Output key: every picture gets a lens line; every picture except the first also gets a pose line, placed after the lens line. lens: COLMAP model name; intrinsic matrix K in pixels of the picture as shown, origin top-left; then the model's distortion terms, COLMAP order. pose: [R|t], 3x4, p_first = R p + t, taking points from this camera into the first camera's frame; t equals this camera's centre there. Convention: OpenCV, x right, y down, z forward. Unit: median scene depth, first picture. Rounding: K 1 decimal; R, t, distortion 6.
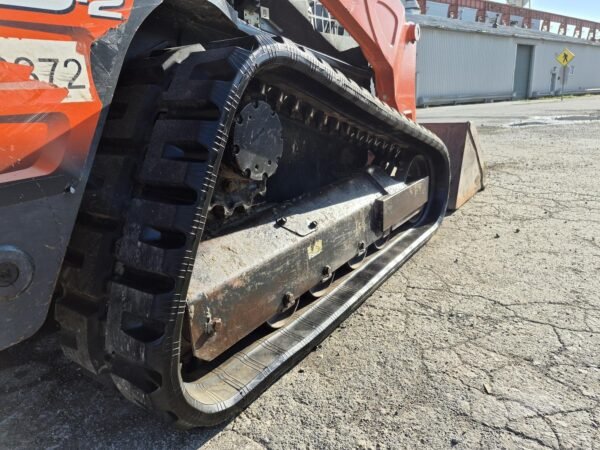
lens RADIAL K [[416.2, 0, 300.9], [0, 416.2, 220.7], [0, 0, 1]] dist [0.072149, -0.073656]
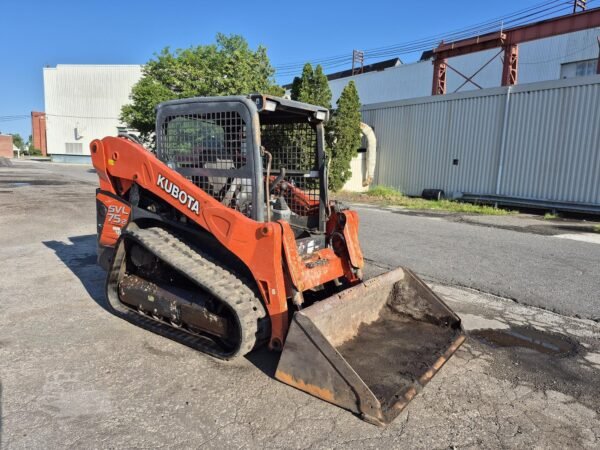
lens RADIAL K [[416.2, 0, 299.6], [0, 416.2, 225.8], [0, 0, 1]] dist [0.072149, -0.073656]
pose [[-0.043966, 0.188977, -0.980997, 2.342952], [-0.303805, 0.932913, 0.193330, -1.085922], [0.951719, 0.306531, 0.016396, 1.529360]]
